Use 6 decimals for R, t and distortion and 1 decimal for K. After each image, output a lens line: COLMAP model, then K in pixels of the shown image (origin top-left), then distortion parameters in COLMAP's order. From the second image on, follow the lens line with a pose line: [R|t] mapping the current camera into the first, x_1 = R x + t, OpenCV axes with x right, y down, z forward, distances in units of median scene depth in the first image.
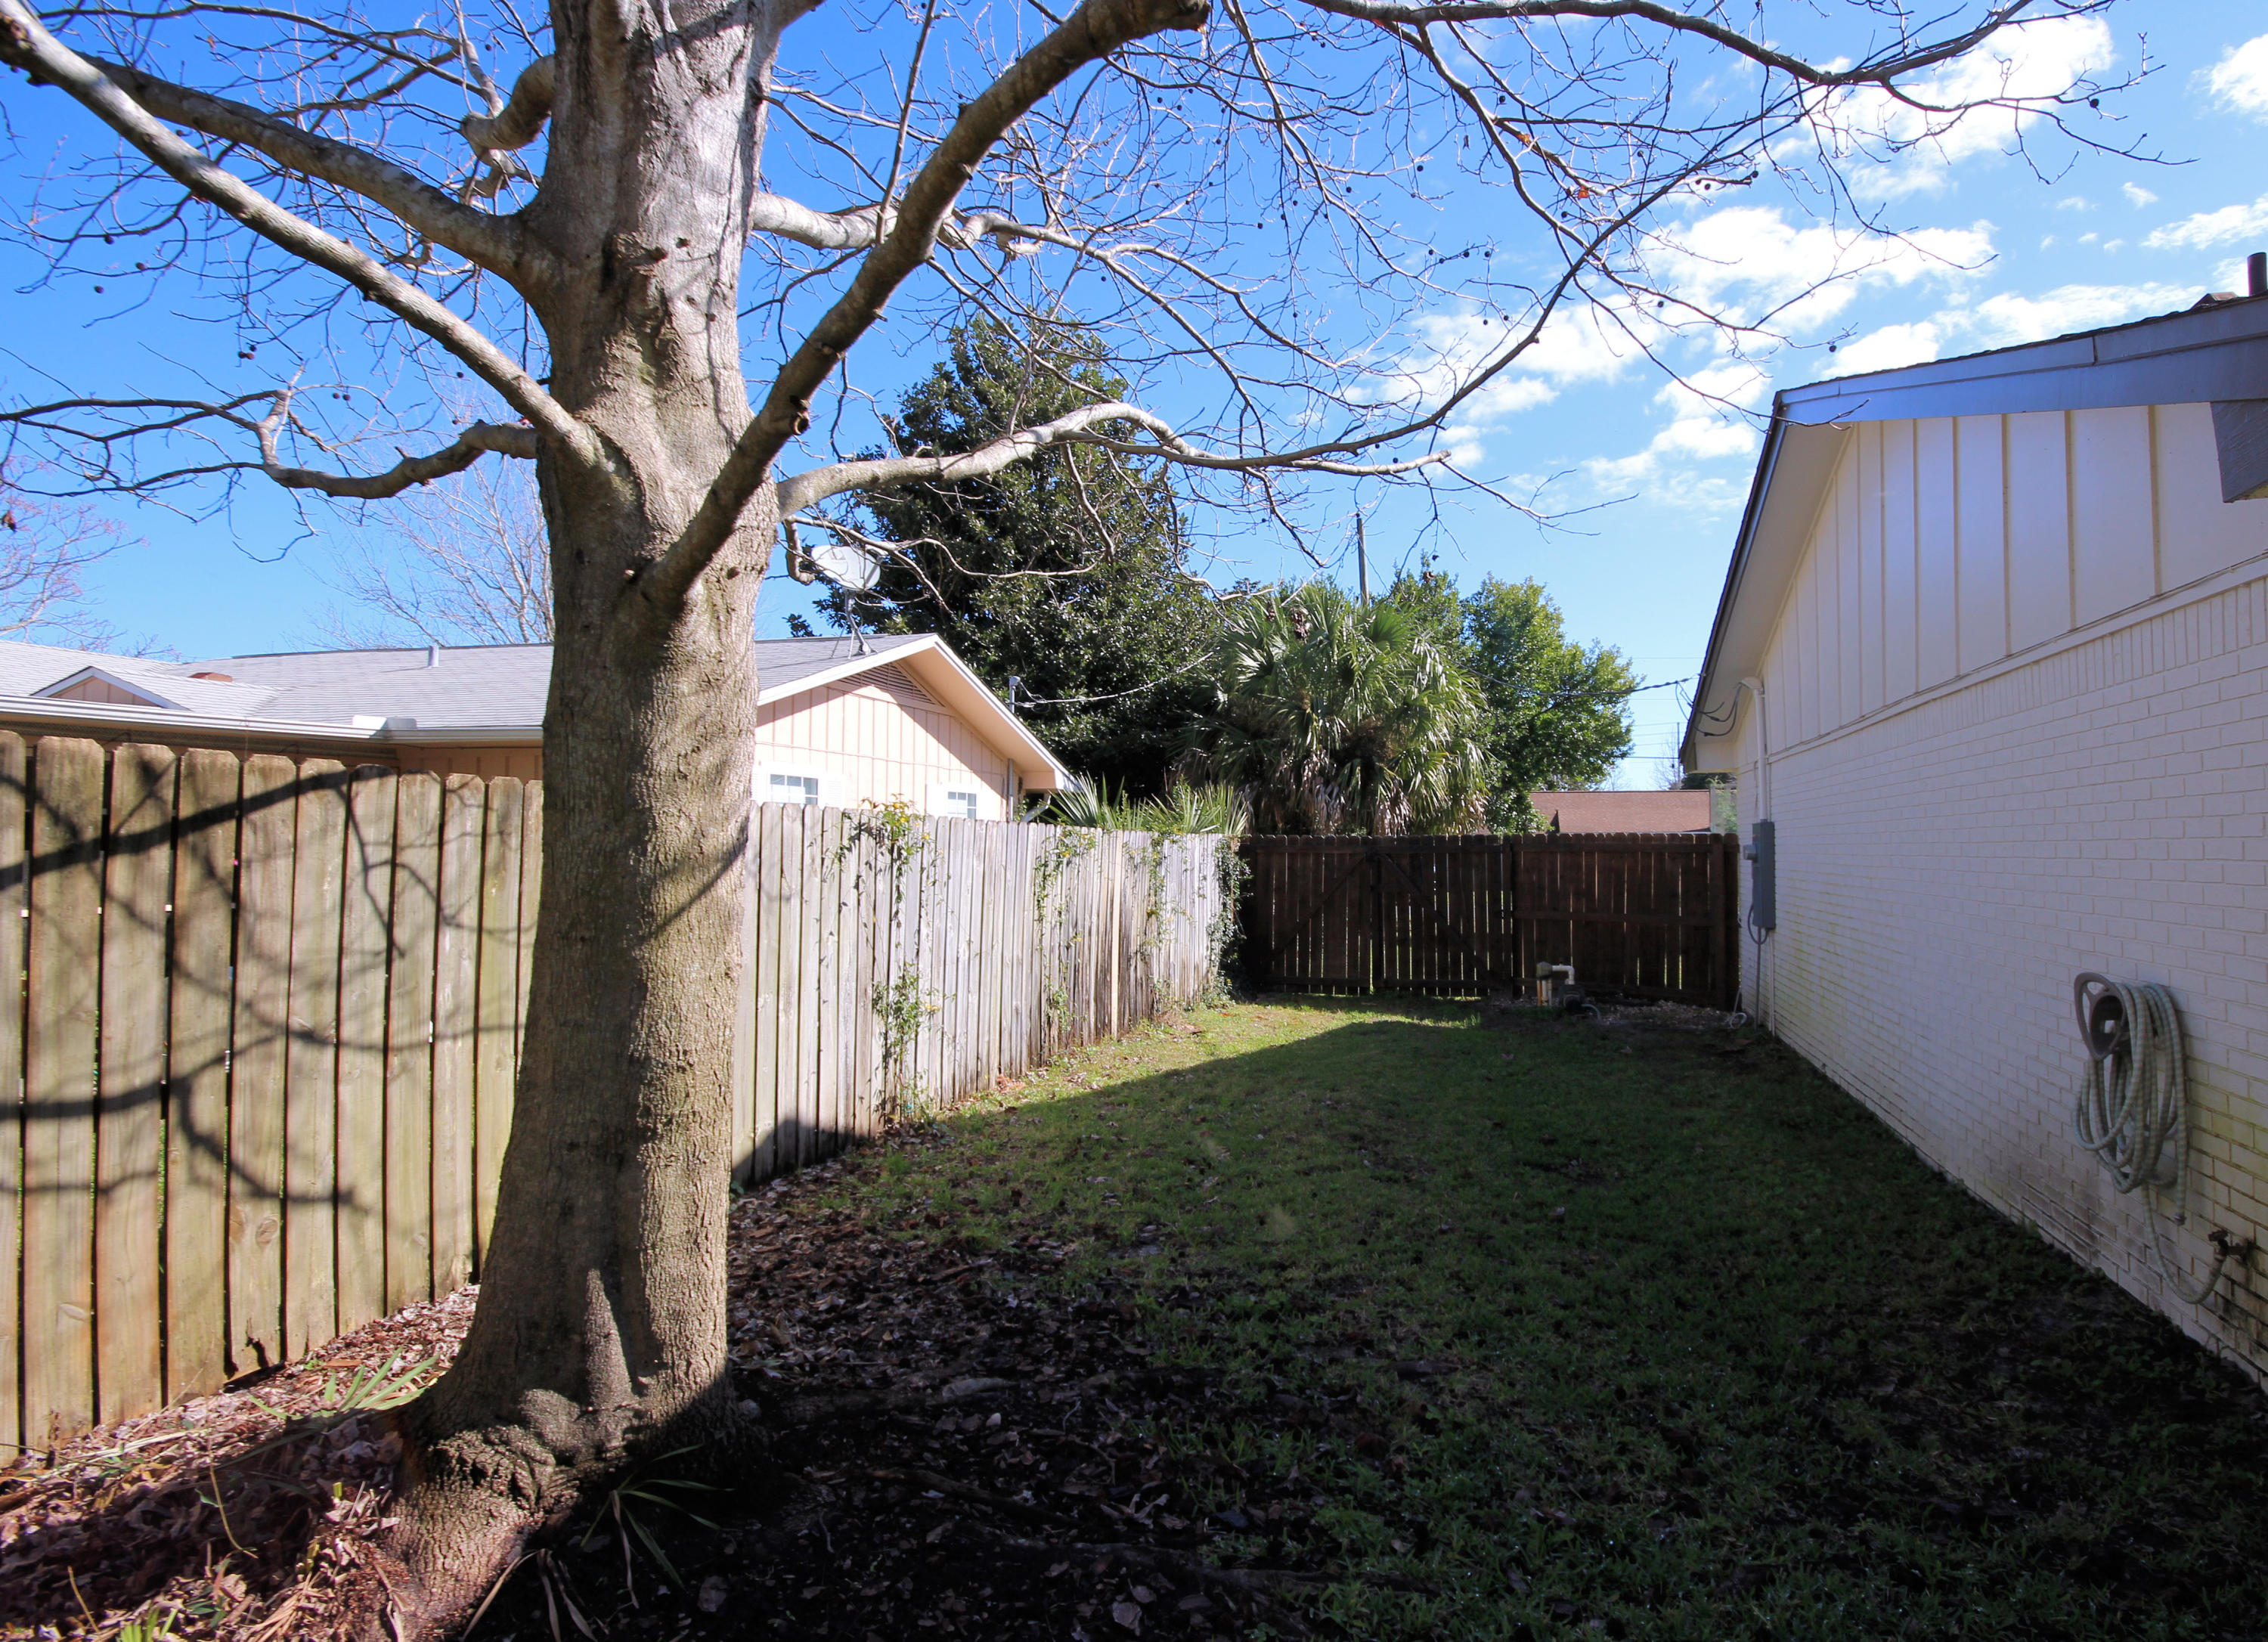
lens RADIAL K [[1213.1, 0, 1264.0], [0, 1213.1, 808.4], [0, 0, 1]] dist [-0.000062, -0.000931]
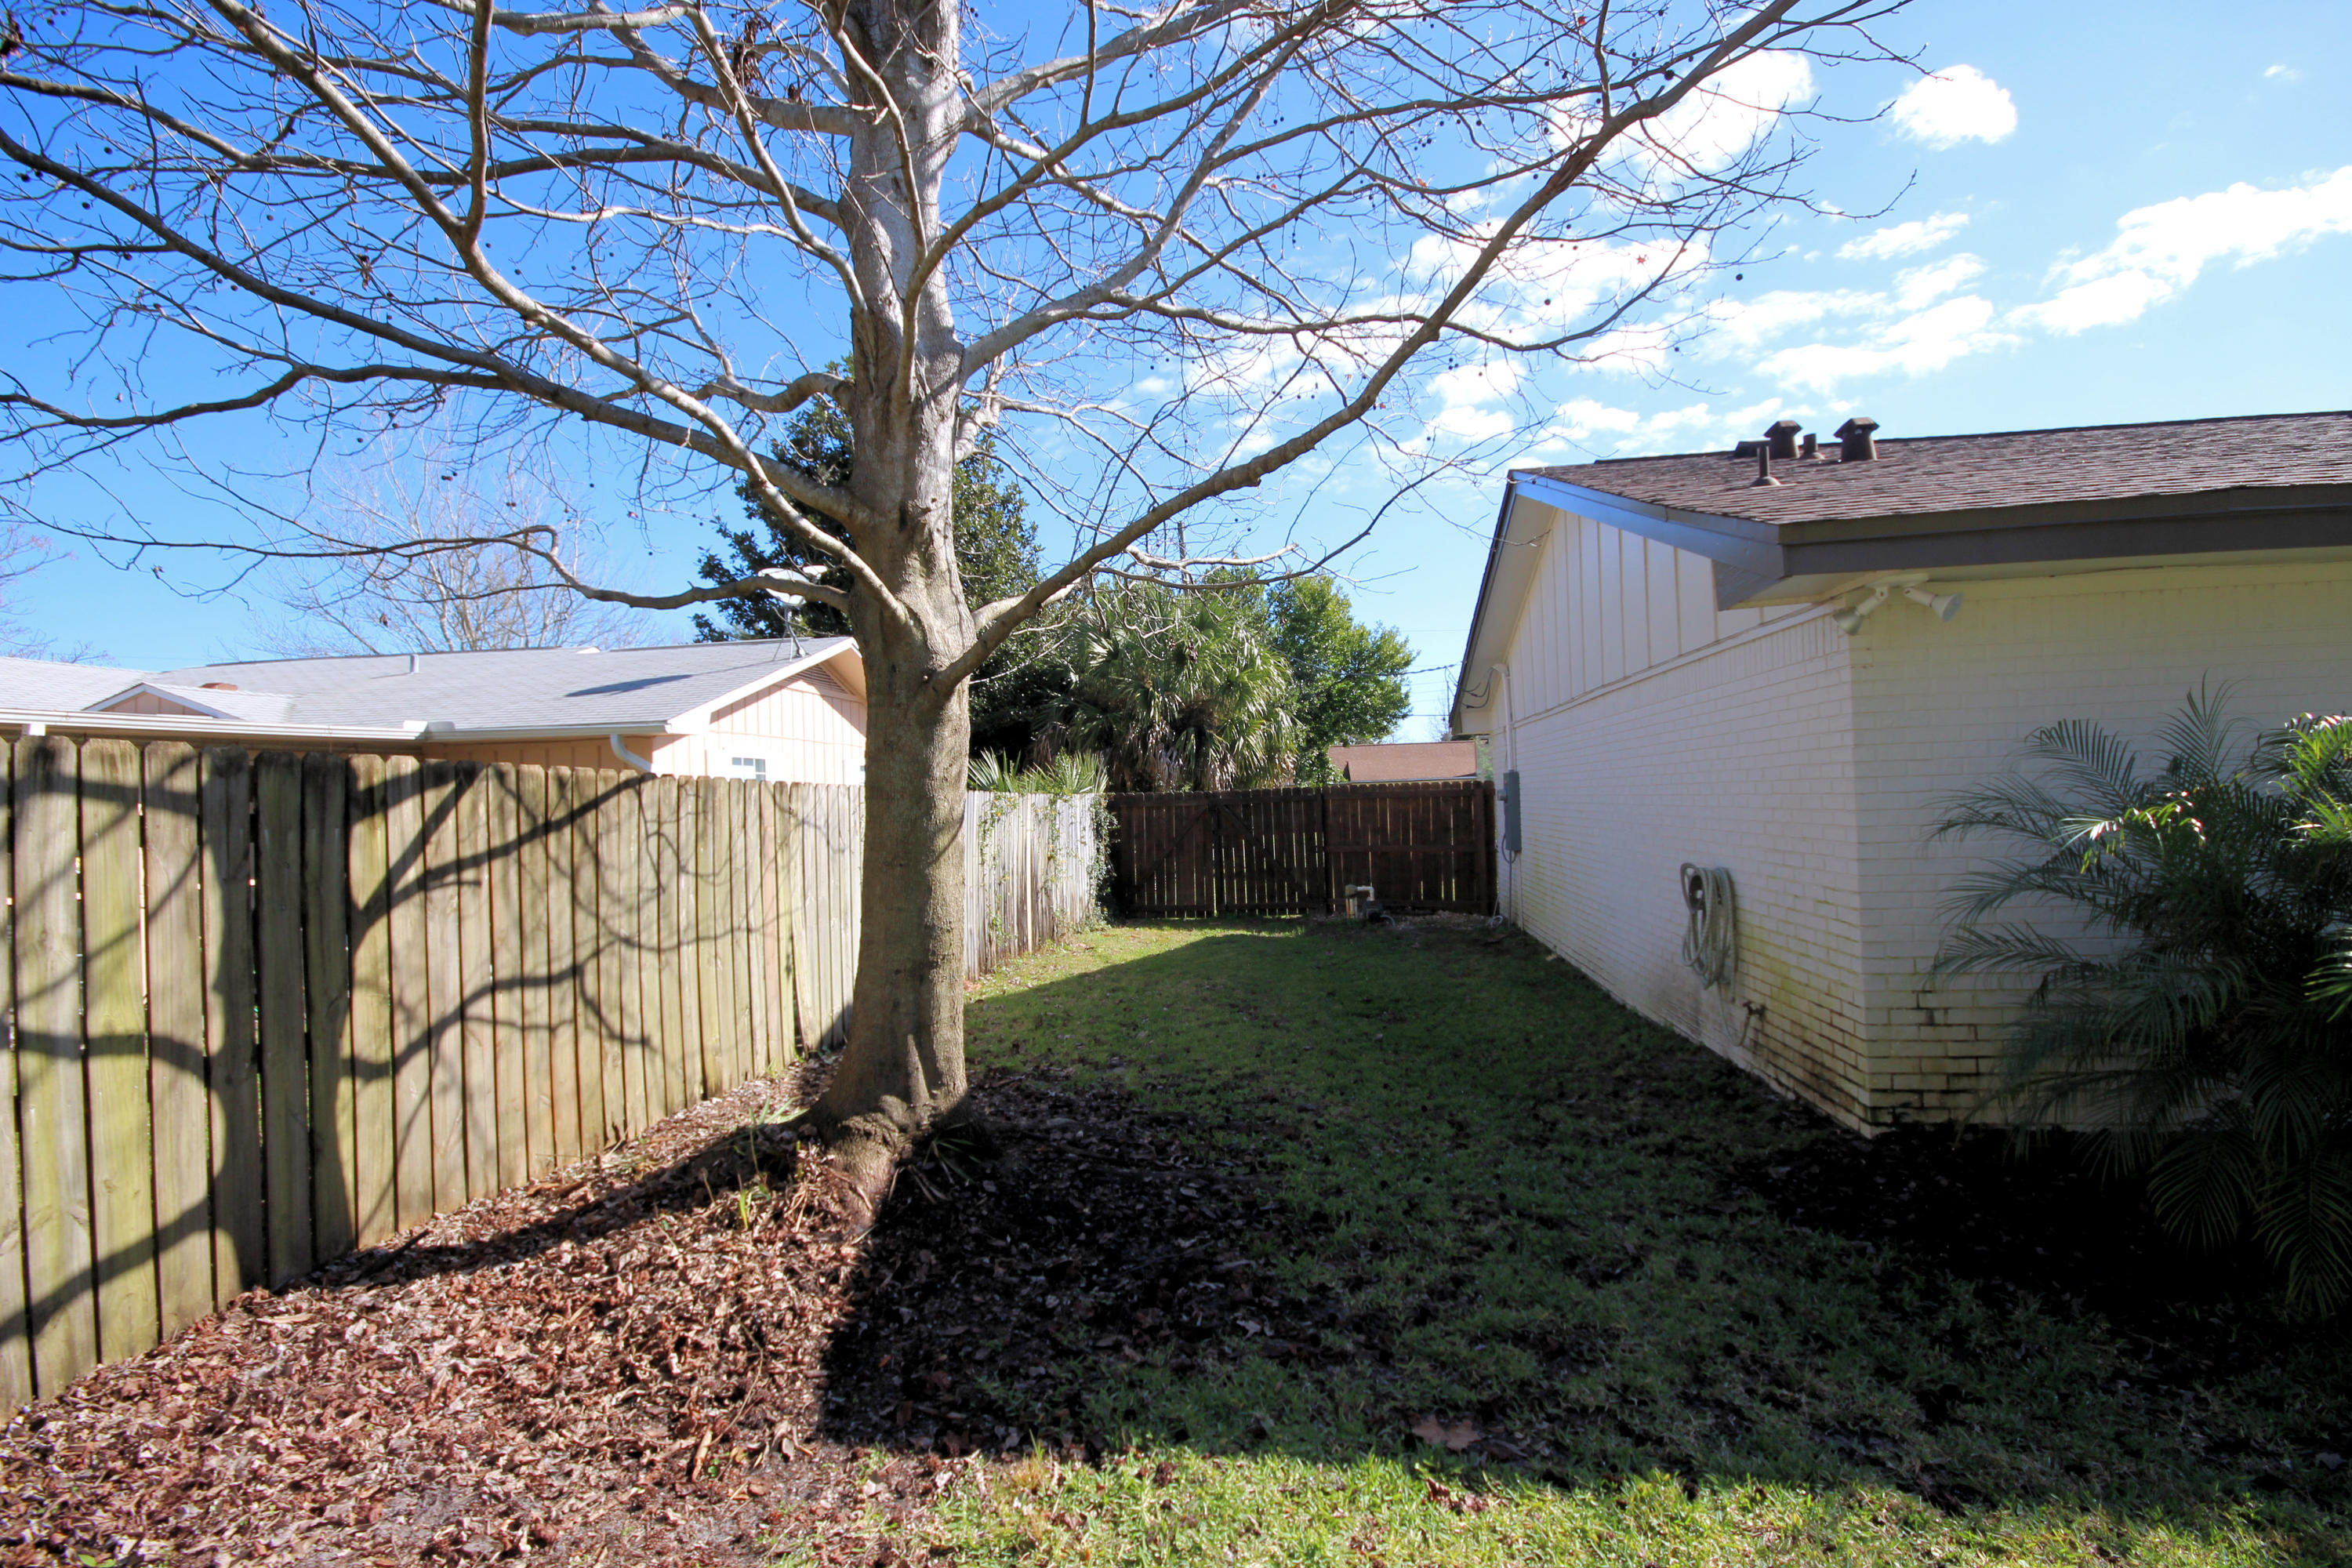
lens RADIAL K [[1084.7, 0, 1186.6], [0, 1084.7, 785.8], [0, 0, 1]] dist [-0.000186, -0.007777]
pose [[0.995382, -0.031612, 0.090639, -0.084468], [0.029909, 0.999351, 0.020088, -0.013127], [-0.091215, -0.017284, 0.995681, -0.251226]]
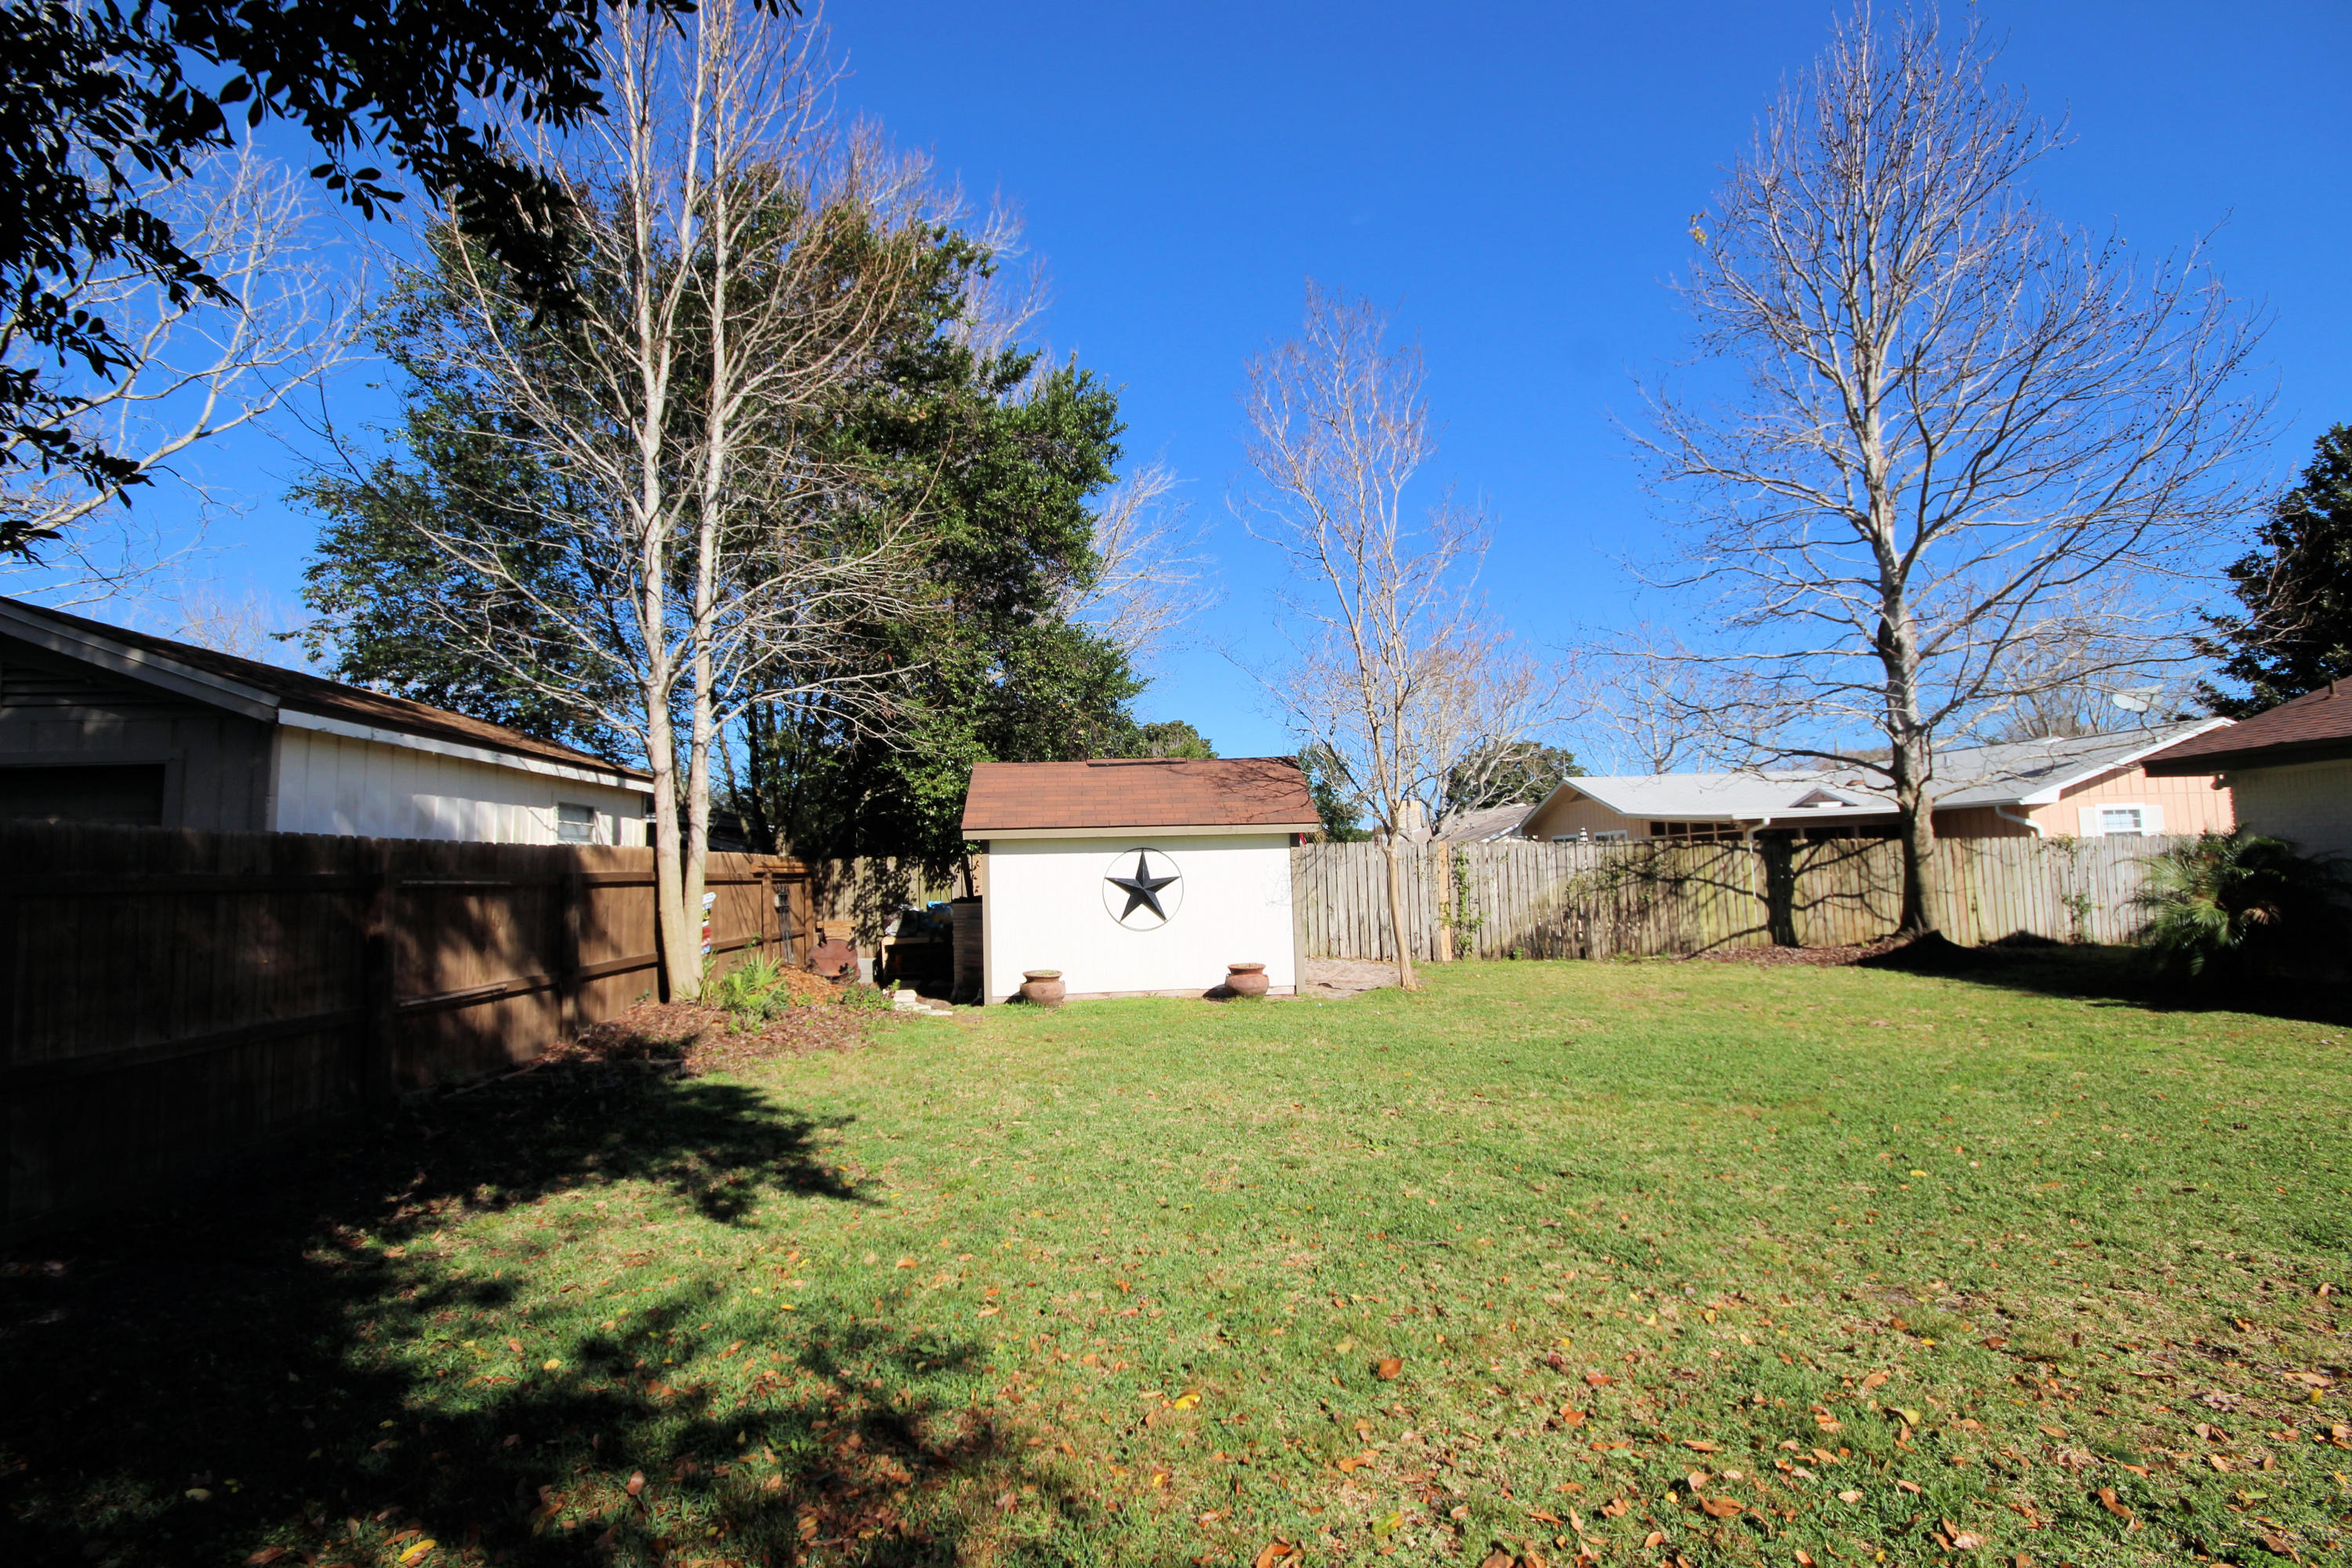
lens RADIAL K [[1084.7, 0, 1186.6], [0, 1084.7, 785.8], [0, 0, 1]] dist [-0.000186, -0.007777]
pose [[0.286437, -0.092709, -0.953603, 1.490426], [0.061440, 0.995036, -0.078283, -0.043150], [0.956127, -0.036167, 0.290711, -1.682912]]
